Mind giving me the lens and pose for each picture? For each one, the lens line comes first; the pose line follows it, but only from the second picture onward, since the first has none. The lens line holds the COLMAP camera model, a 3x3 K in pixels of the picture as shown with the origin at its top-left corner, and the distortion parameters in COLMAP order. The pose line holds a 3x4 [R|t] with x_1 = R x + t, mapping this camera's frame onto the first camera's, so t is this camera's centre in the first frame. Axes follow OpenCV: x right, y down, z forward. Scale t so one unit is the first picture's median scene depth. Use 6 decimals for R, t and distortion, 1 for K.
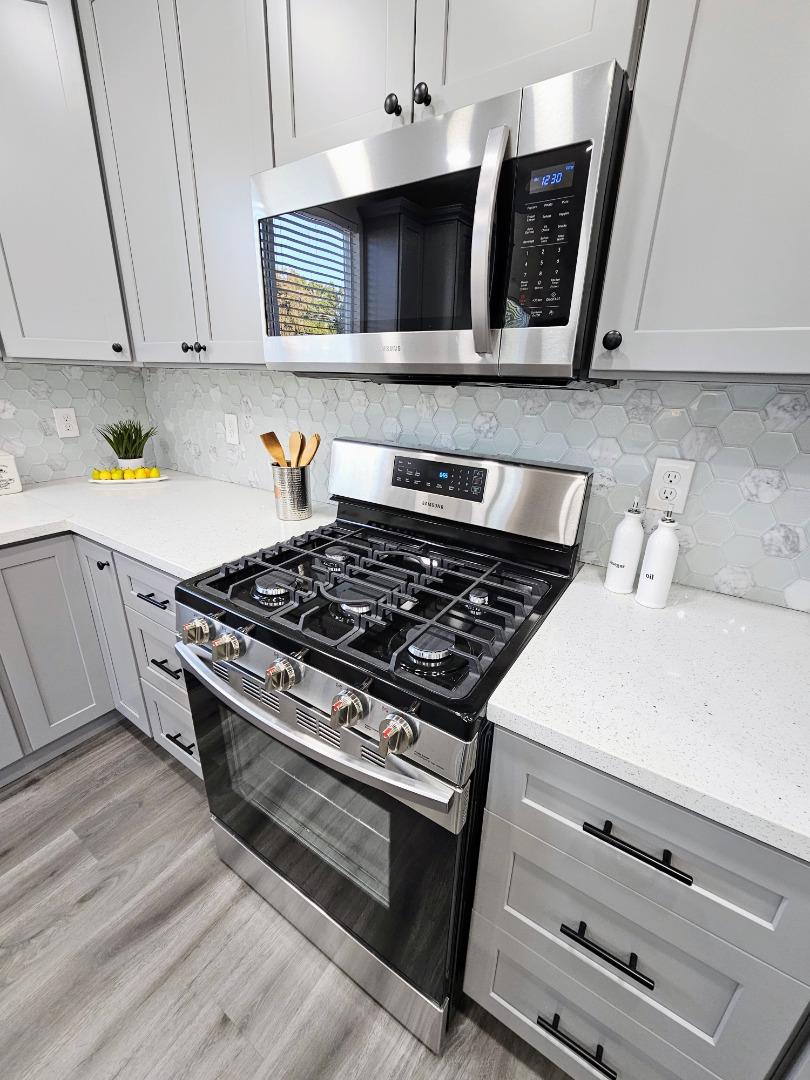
lens RADIAL K [[441.6, 0, 406.9], [0, 441.6, 539.6], [0, 0, 1]] dist [-0.003238, -0.000716]
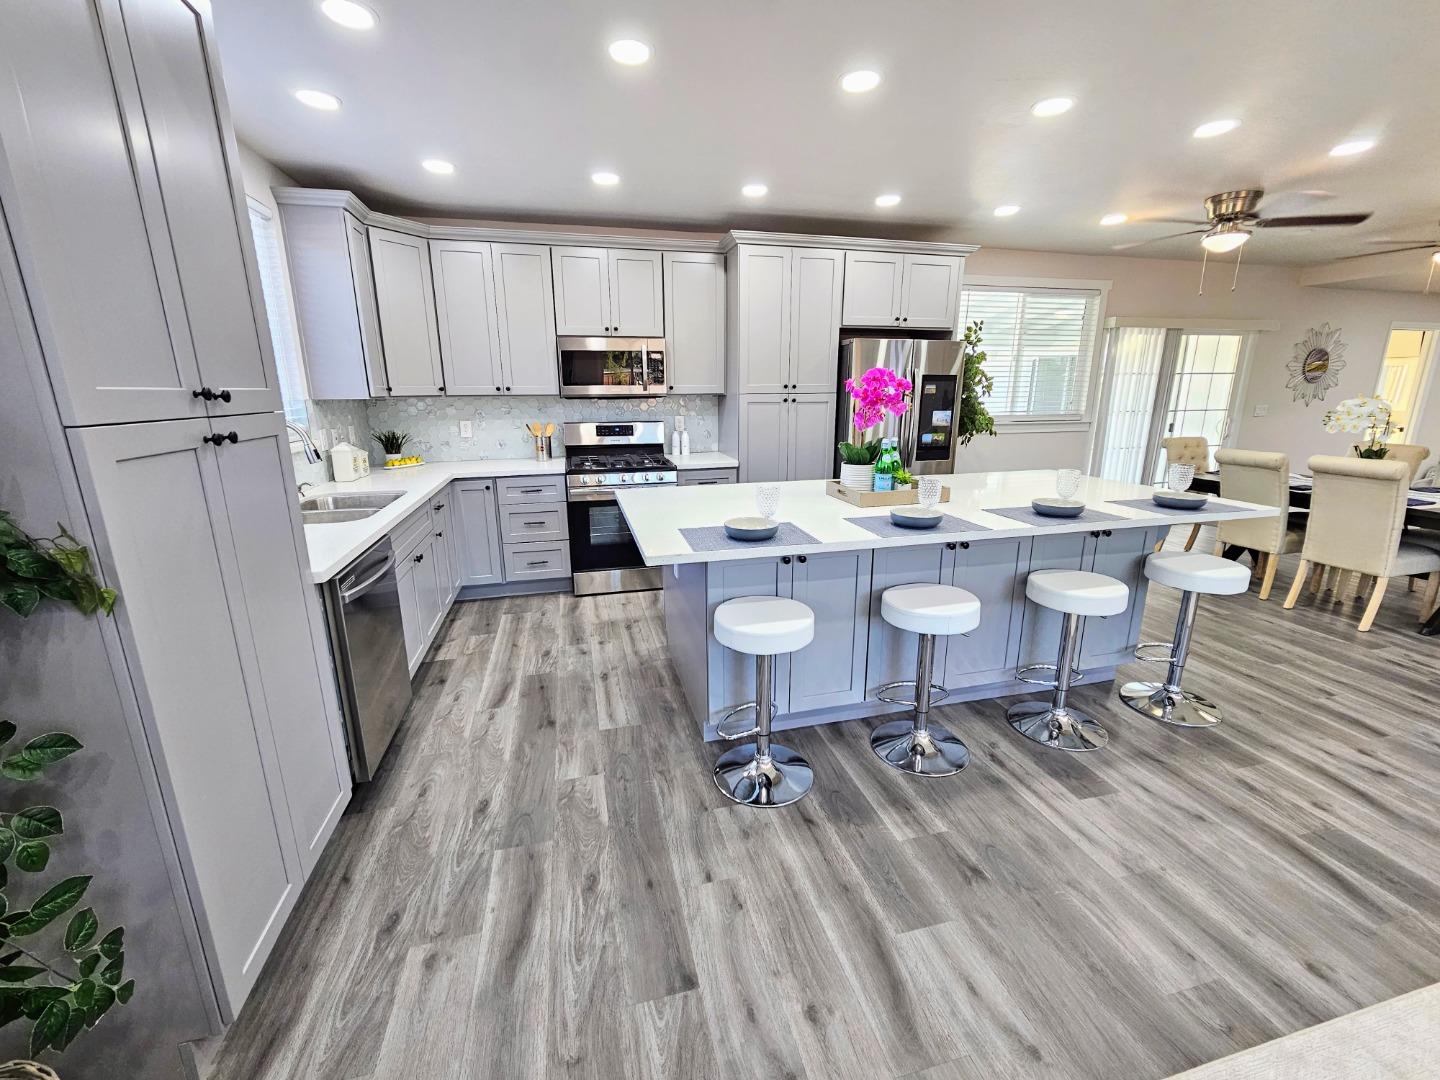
lens RADIAL K [[588.8, 0, 720.2], [0, 588.8, 522.7], [0, 0, 1]] dist [-0.003238, -0.000716]
pose [[0.676496, -0.198915, 0.709074, -2.065650], [0.277480, 0.960720, 0.004778, 0.544850], [-0.682172, 0.193522, 0.705117, -1.833339]]
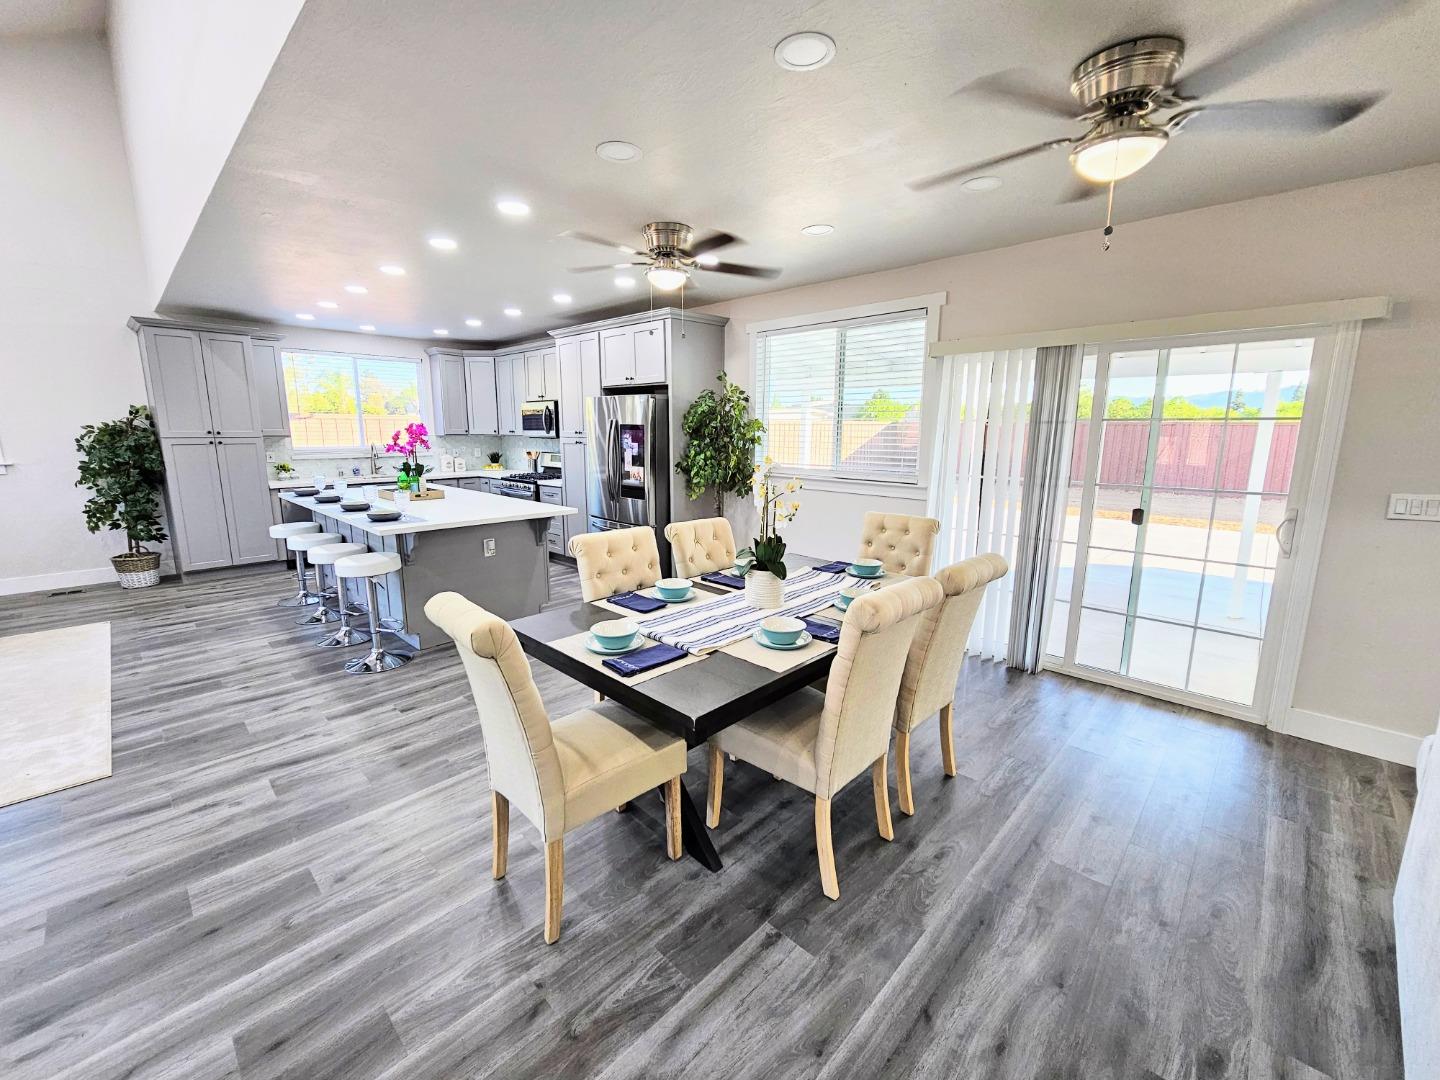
lens RADIAL K [[588.8, 0, 717.6], [0, 588.8, 531.2], [0, 0, 1]] dist [-0.003238, -0.000716]
pose [[0.983604, 0.008671, -0.180132, 2.469285], [-0.041483, 0.982937, -0.179204, 1.426945], [0.175505, 0.183739, 0.967181, -3.921696]]
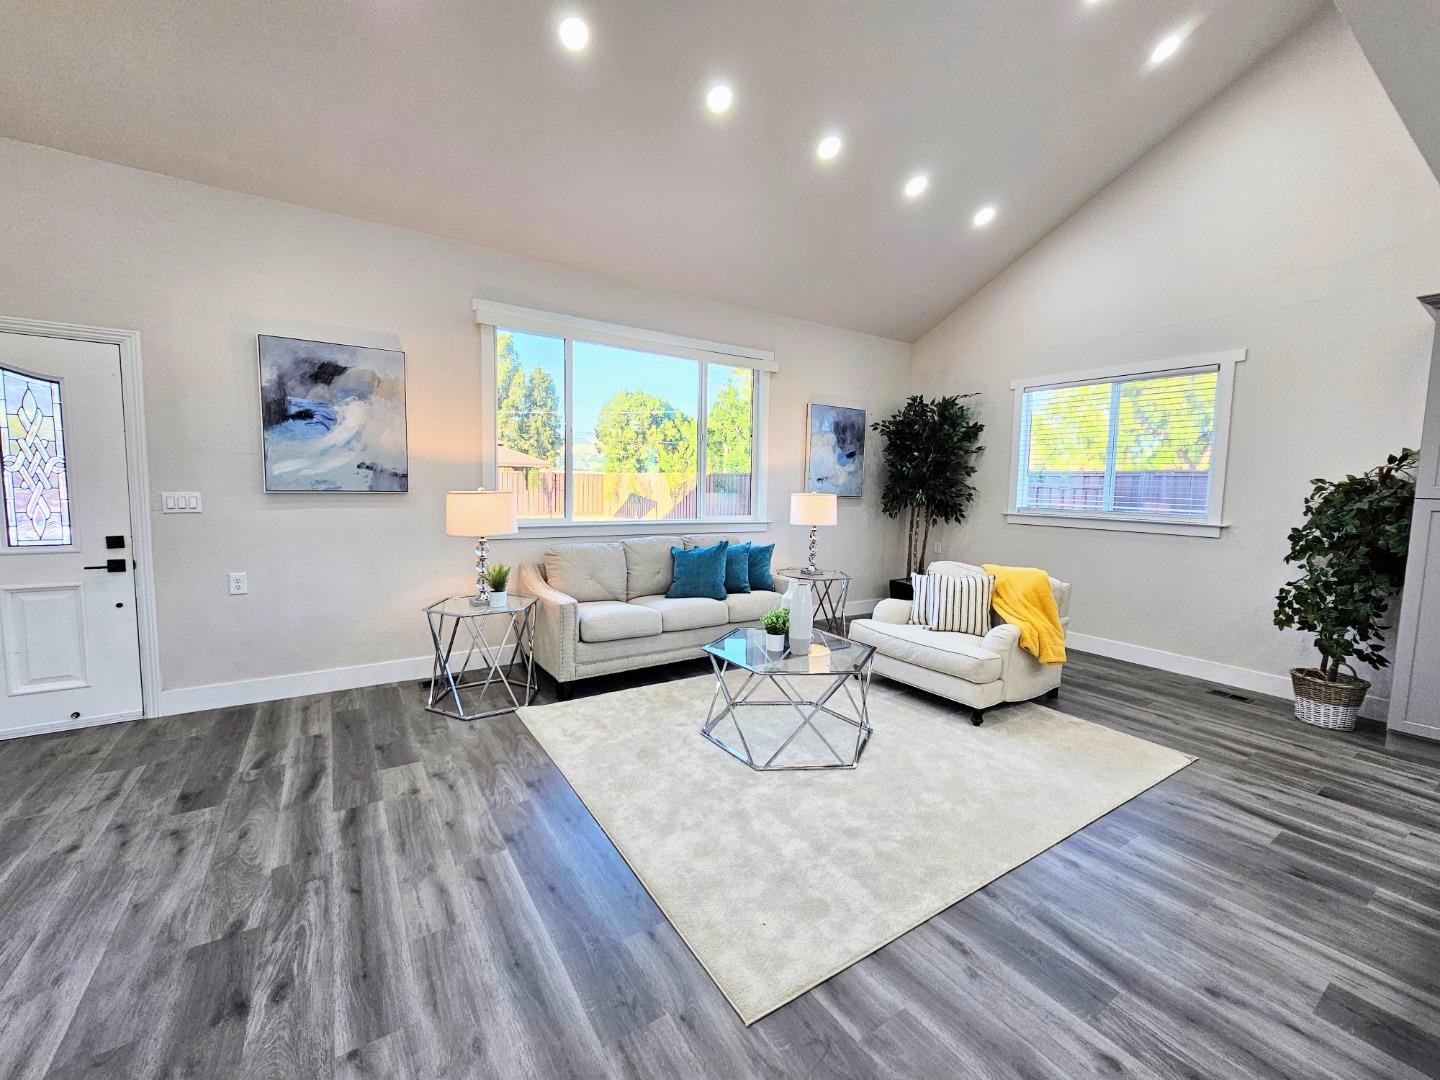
lens RADIAL K [[588.8, 0, 723.8], [0, 588.8, 541.5], [0, 0, 1]] dist [-0.003238, -0.000716]
pose [[-0.387163, 0.056094, -0.920303, 1.192201], [-0.350740, 0.914145, 0.203272, 0.877972], [0.852693, 0.401487, -0.334249, -2.307222]]
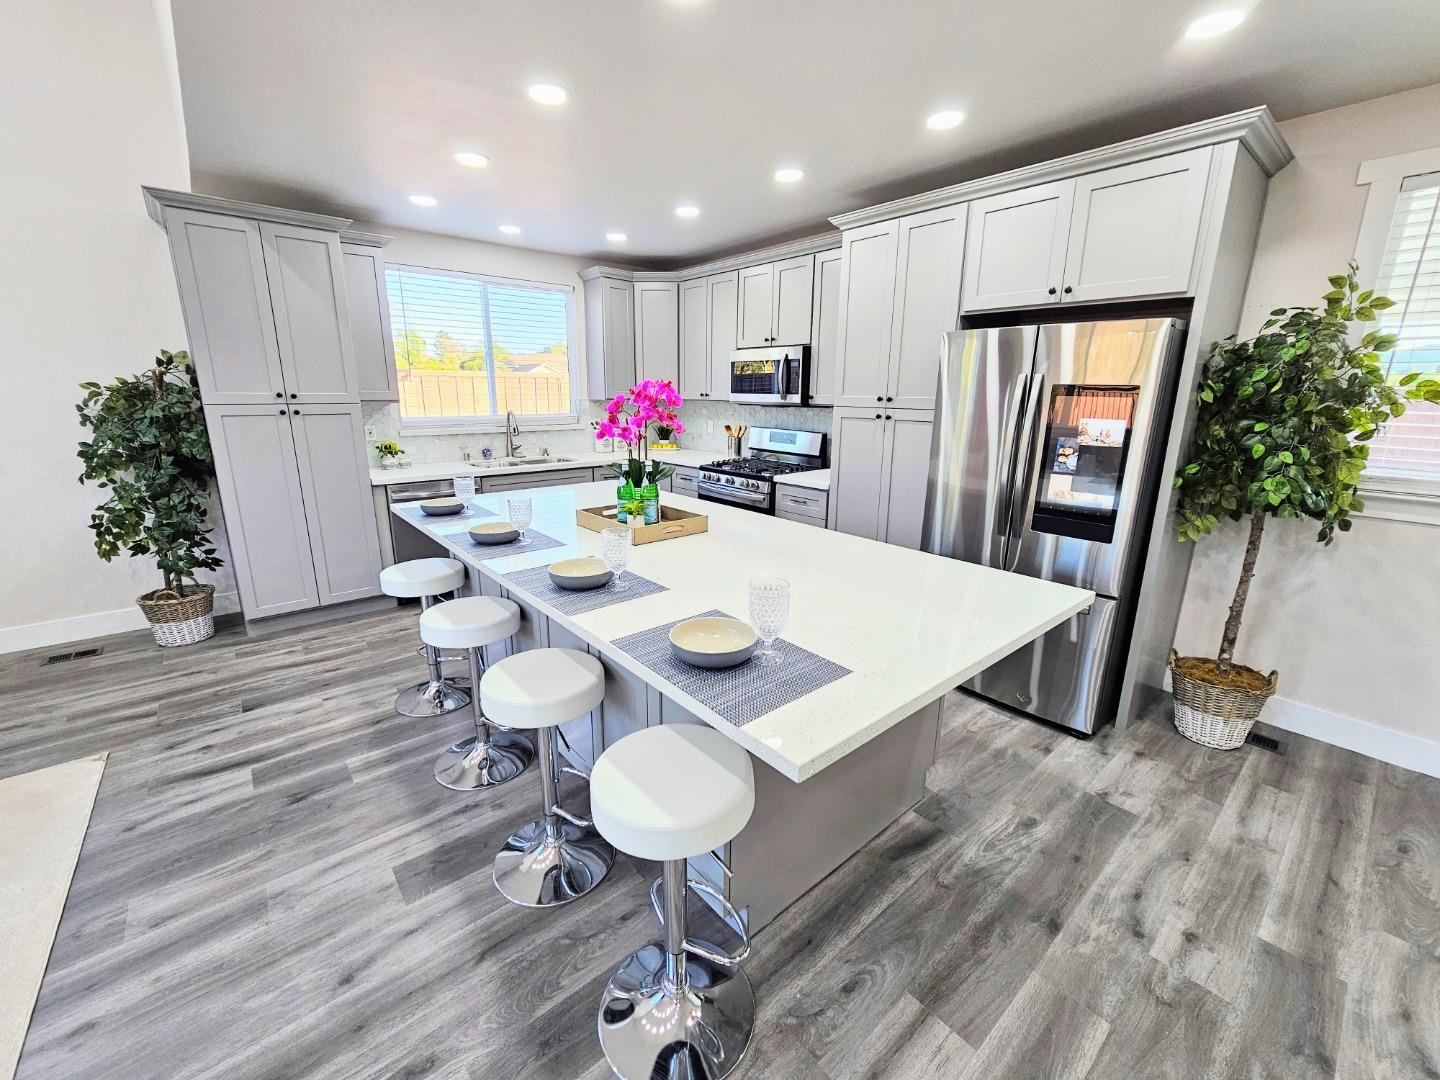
lens RADIAL K [[588.8, 0, 717.3], [0, 588.8, 530.5], [0, 0, 1]] dist [-0.003238, -0.000716]
pose [[0.959968, 0.047378, -0.276075, 0.674410], [-0.081161, 0.990359, -0.112256, 0.840497], [0.268095, 0.130169, 0.954558, -2.467762]]
